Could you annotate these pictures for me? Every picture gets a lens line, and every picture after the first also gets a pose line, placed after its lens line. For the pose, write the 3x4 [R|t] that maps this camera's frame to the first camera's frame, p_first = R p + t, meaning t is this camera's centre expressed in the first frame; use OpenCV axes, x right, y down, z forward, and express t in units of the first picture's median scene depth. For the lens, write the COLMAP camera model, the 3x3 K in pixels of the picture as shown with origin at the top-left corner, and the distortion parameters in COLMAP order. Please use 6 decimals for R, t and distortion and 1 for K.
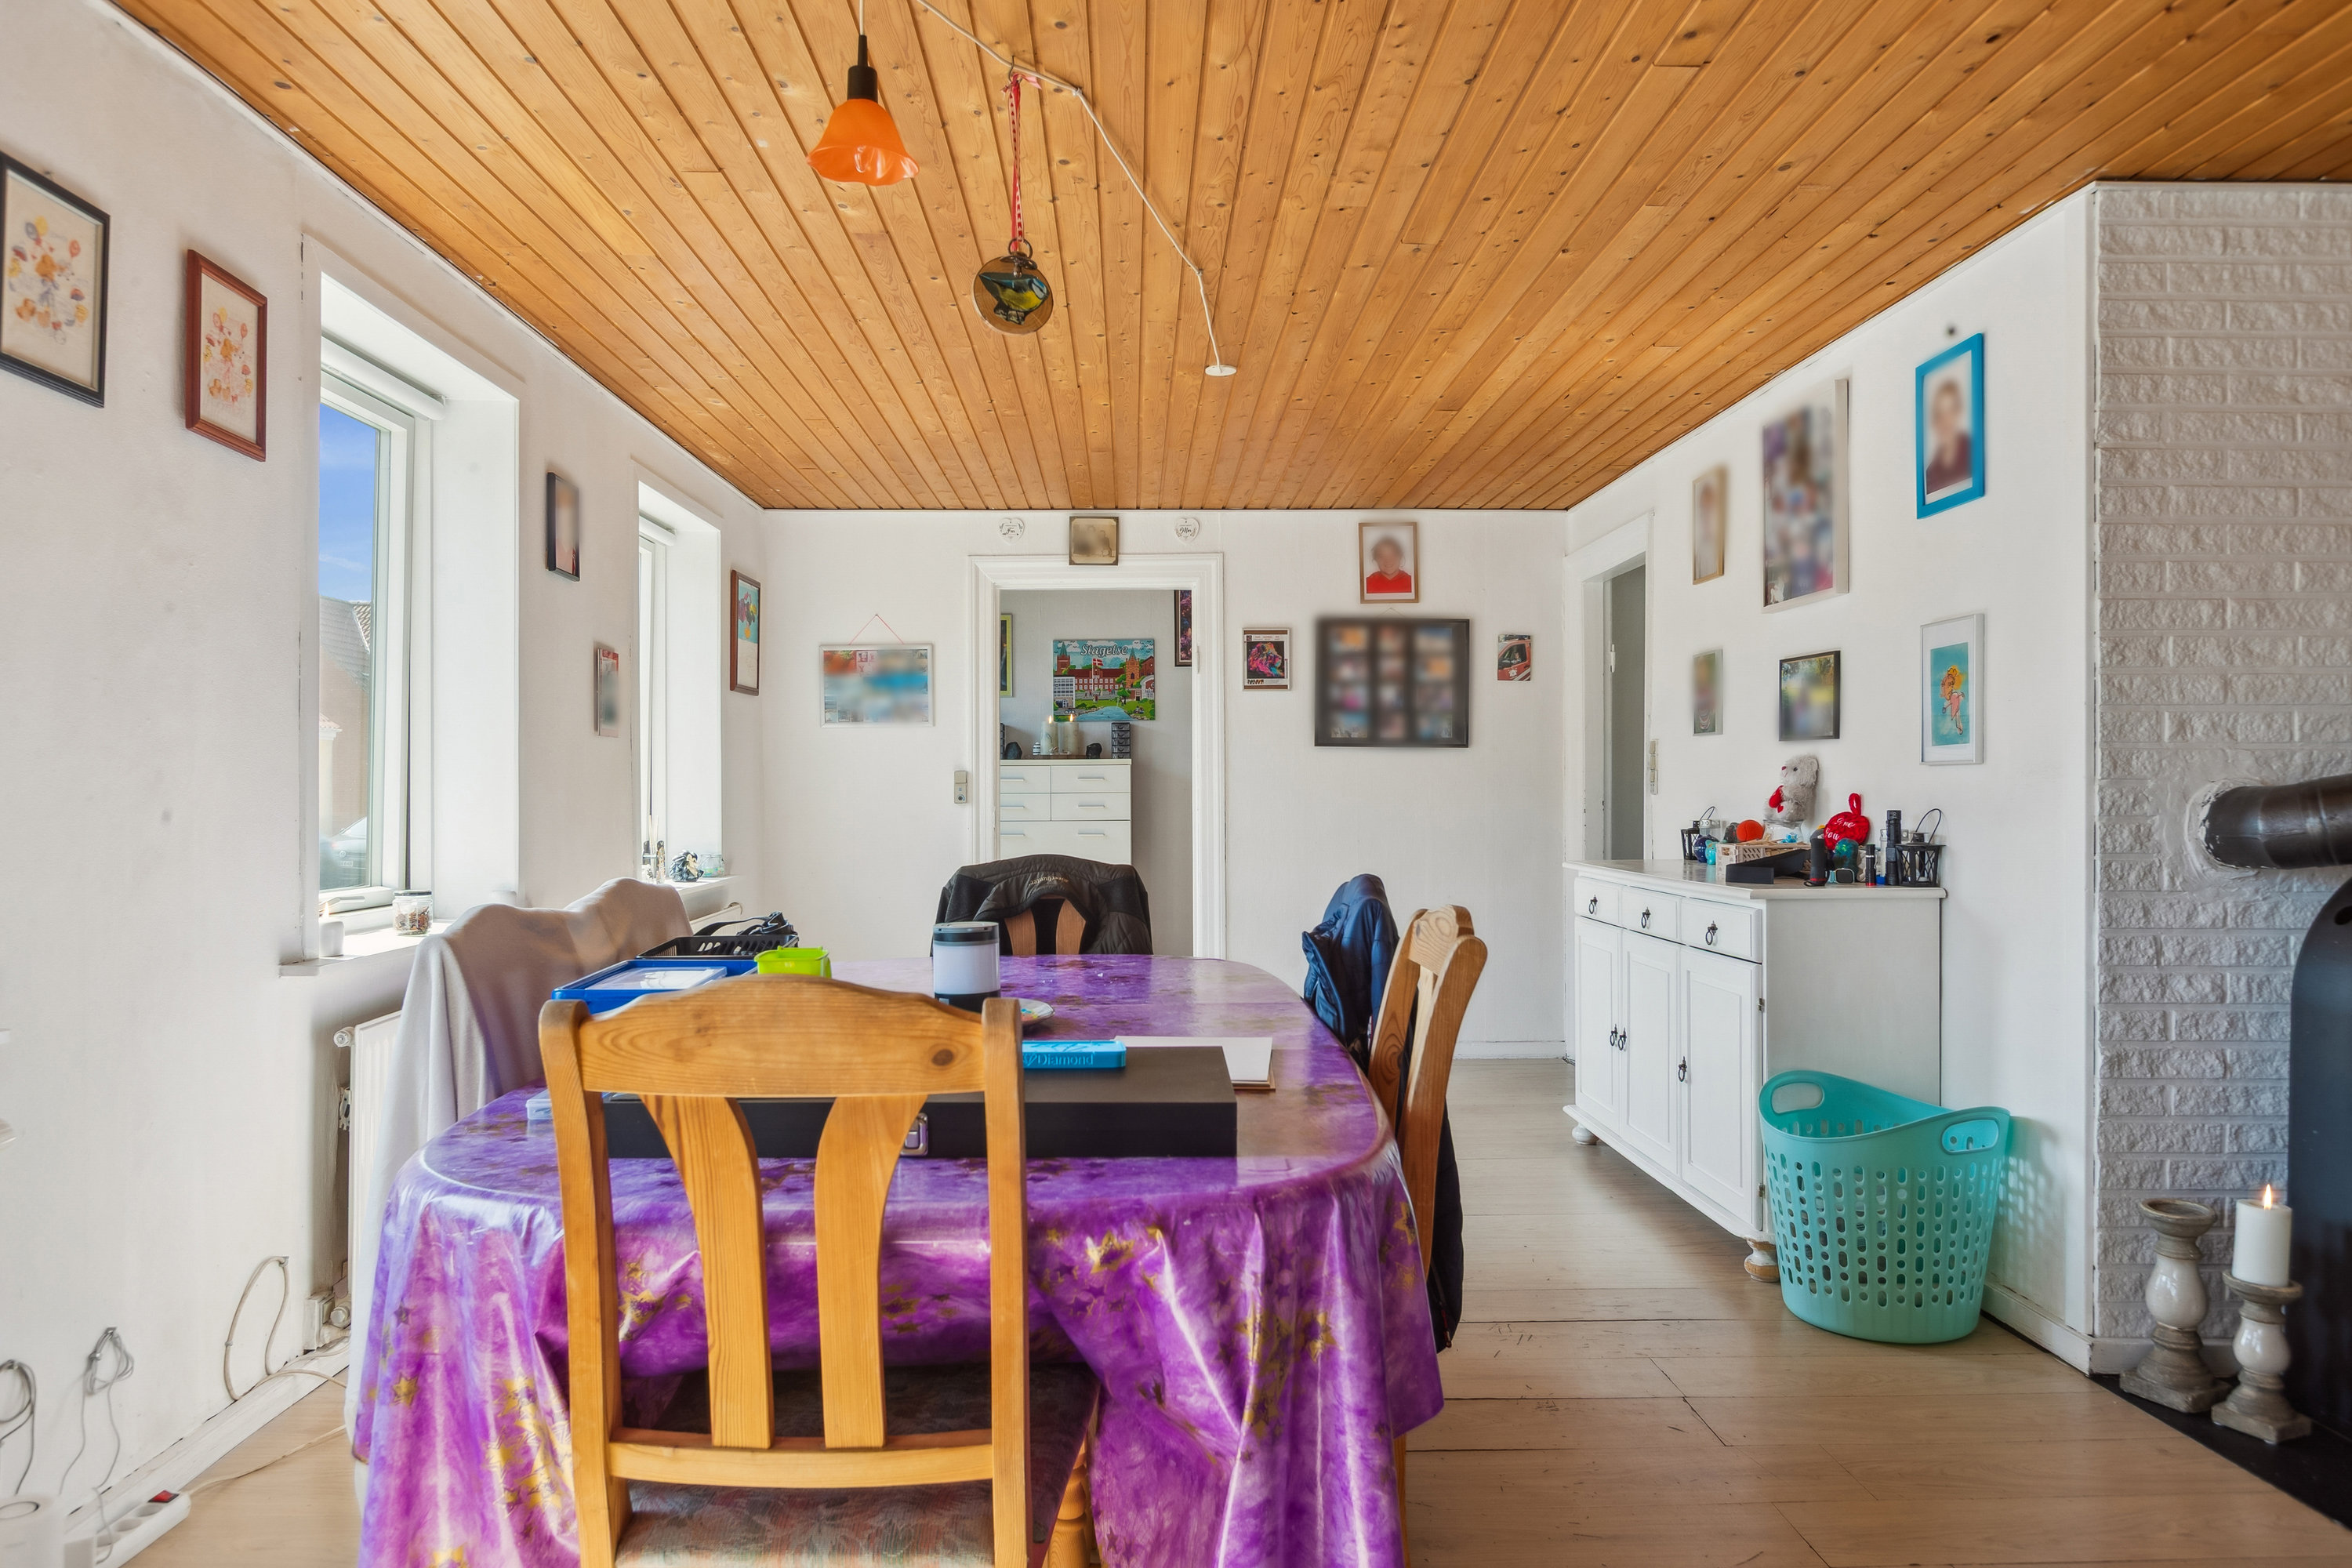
lens RADIAL K [[1519.2, 0, 1174.1], [0, 1519.2, 792.5], [0, 0, 1]] dist [-0.001247, 0.001907]
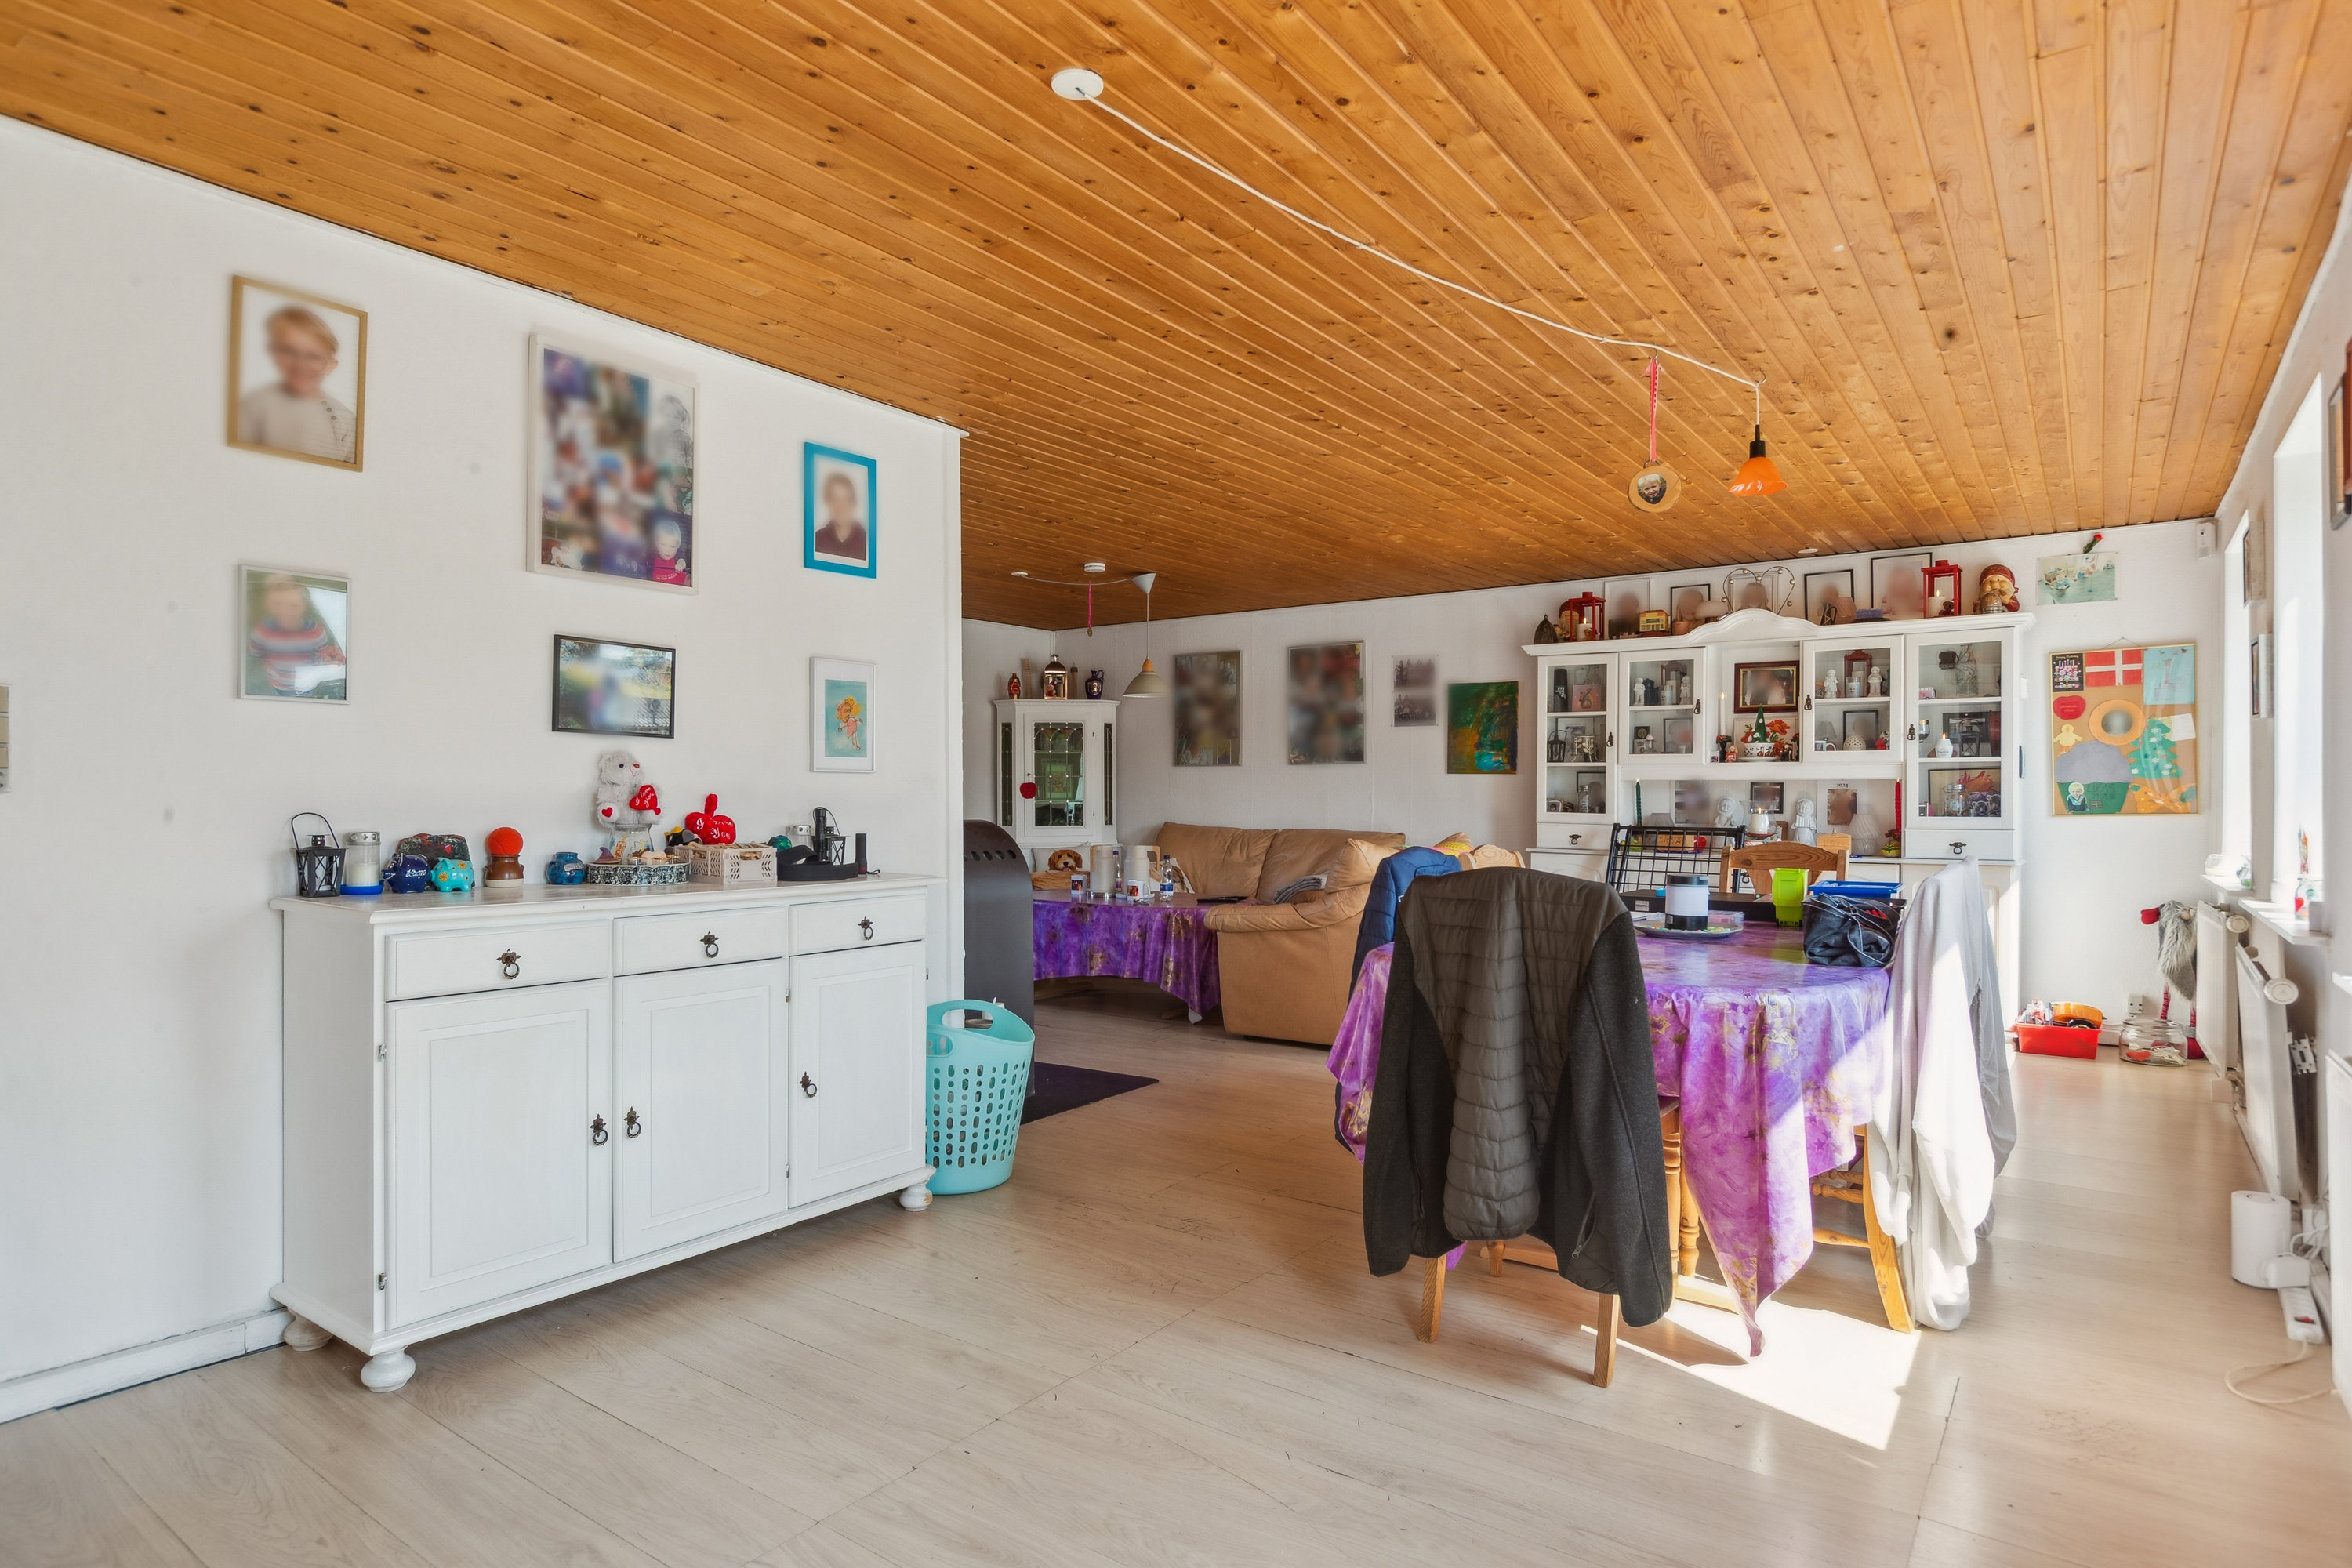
lens RADIAL K [[1323.4, 0, 1168.0], [0, 1323.4, 794.4], [0, 0, 1]] dist [-0.022522, 0.000421]
pose [[-0.791013, -0.001698, 0.611797, -0.380155], [-0.004349, 0.999986, -0.002848, 0.001909], [-0.611784, -0.004914, -0.791010, 1.655207]]
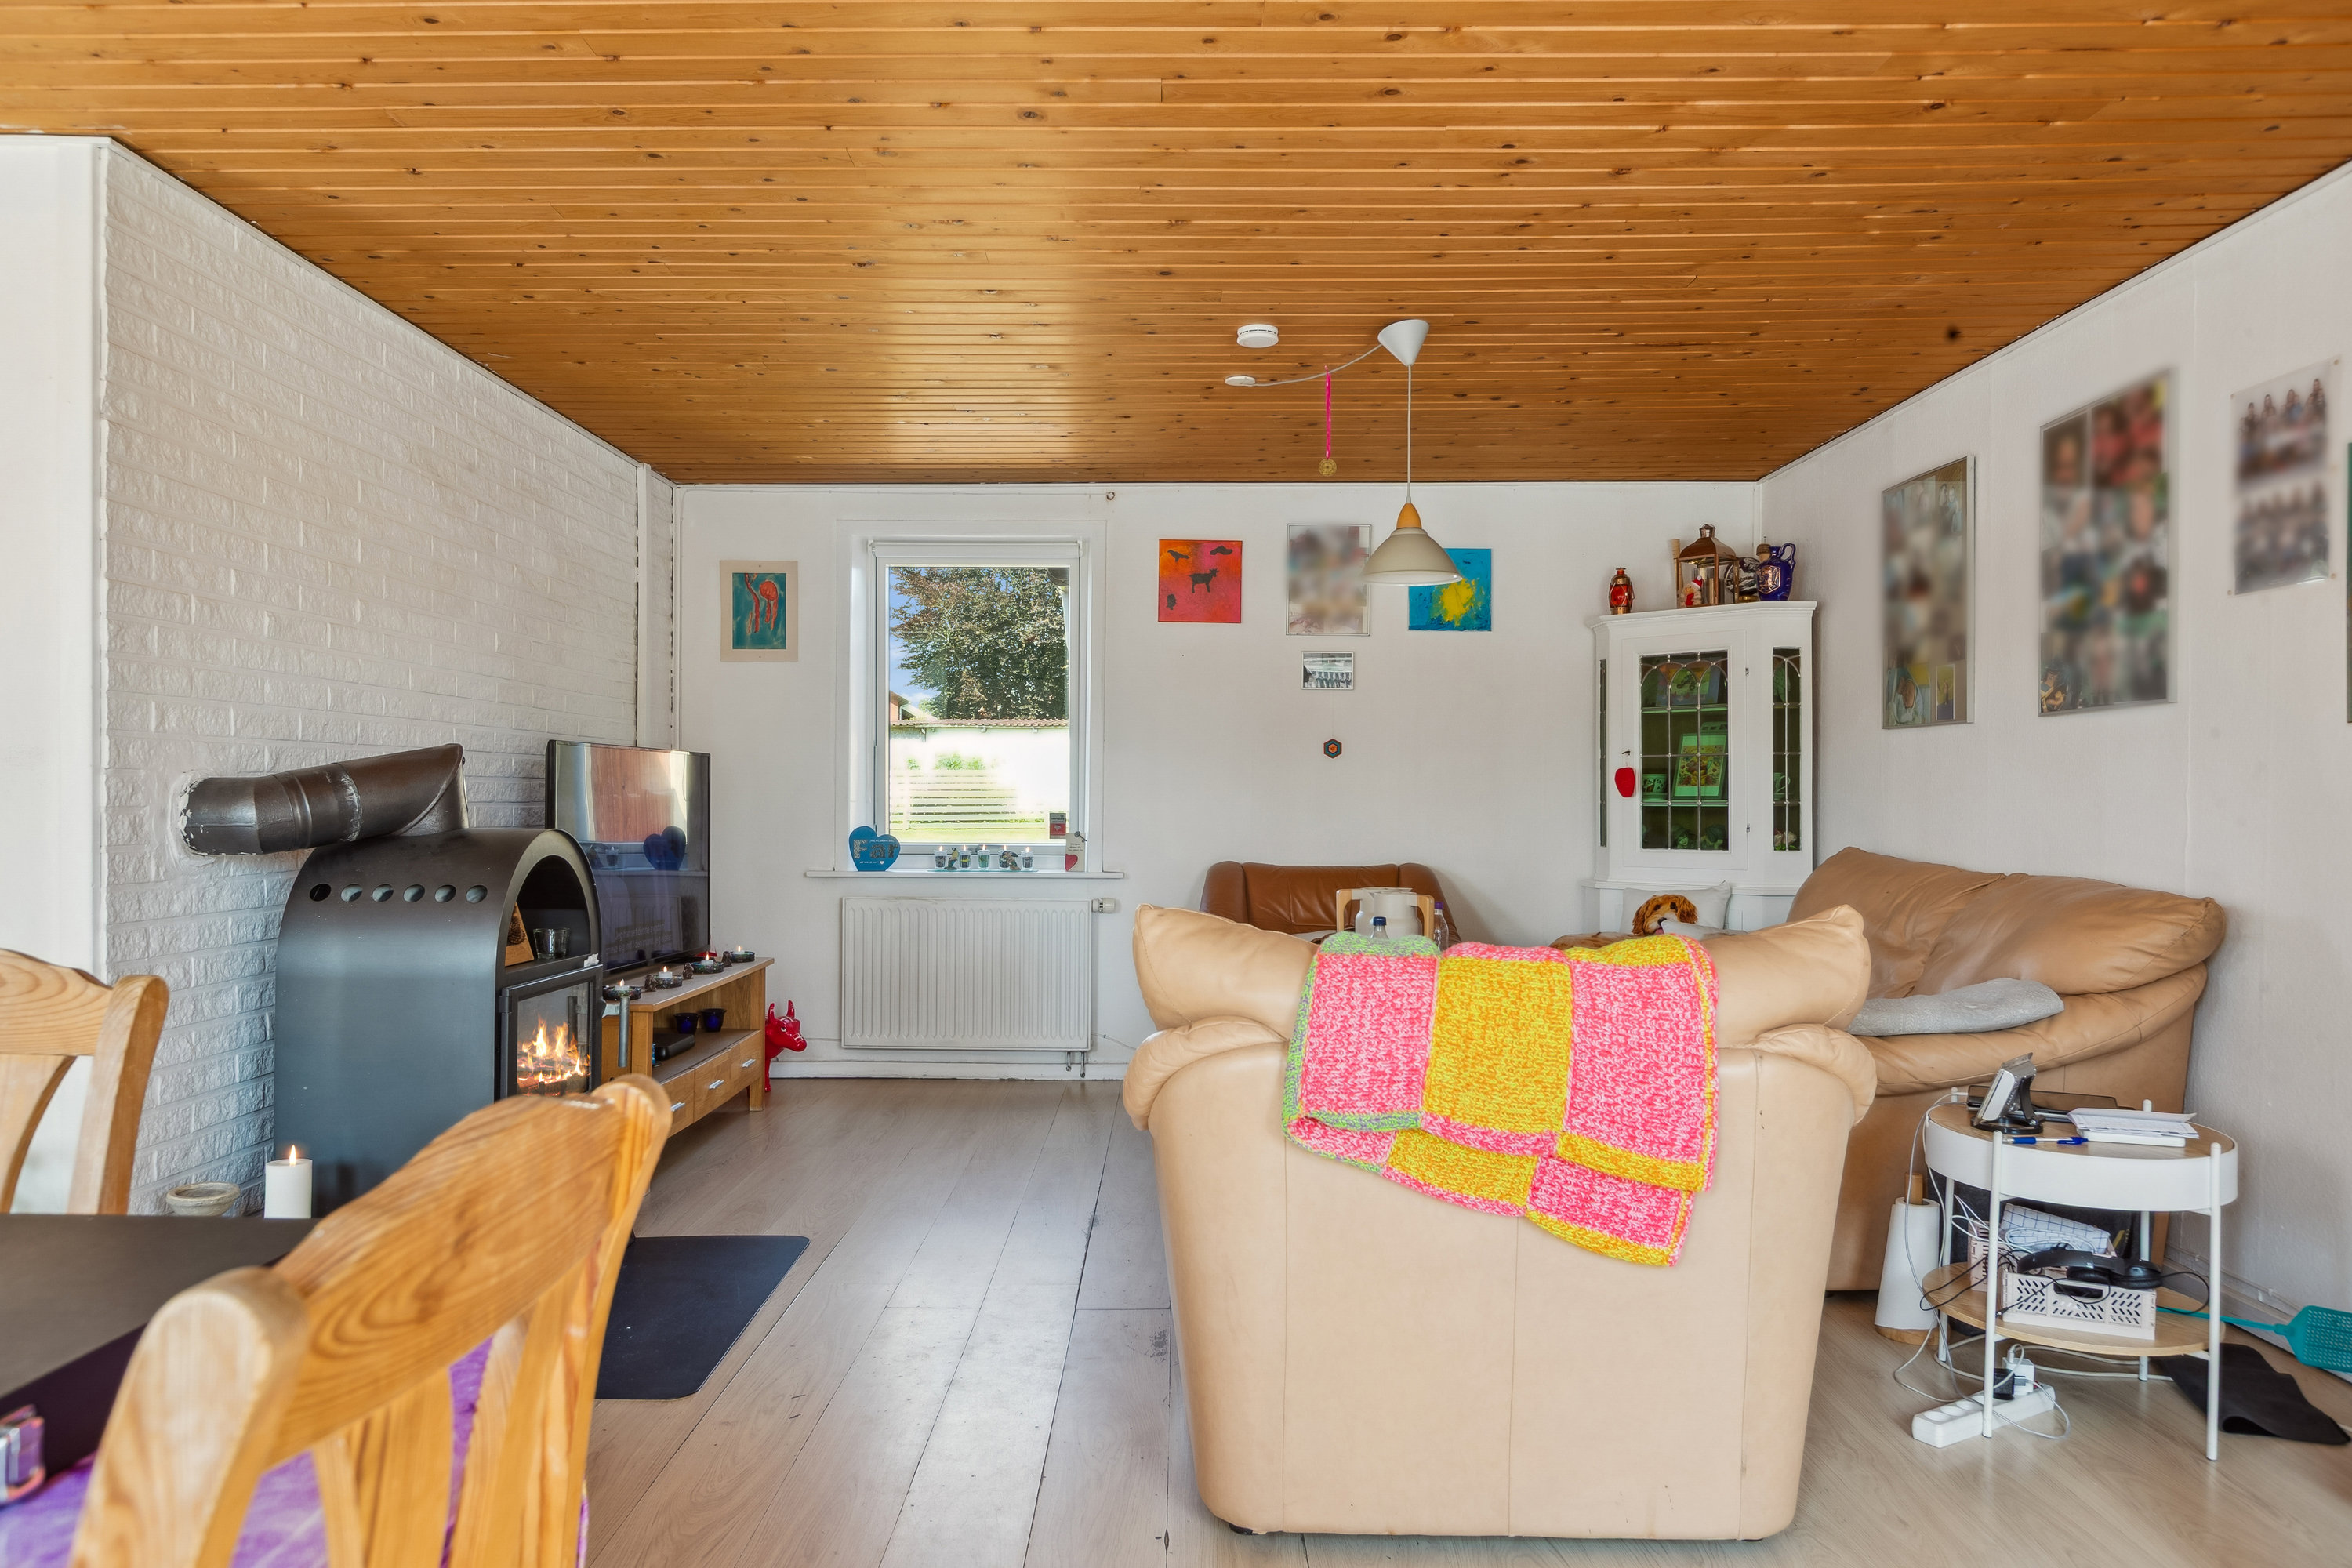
lens RADIAL K [[1565.3, 0, 1165.1], [0, 1565.3, 795.6], [0, 0, 1]] dist [-0.012984, 0.001474]
pose [[0.045611, -0.002689, 0.998956, -0.272548], [-0.006053, 0.999977, 0.002968, 0.001163], [-0.998941, -0.006182, 0.045593, 0.238917]]
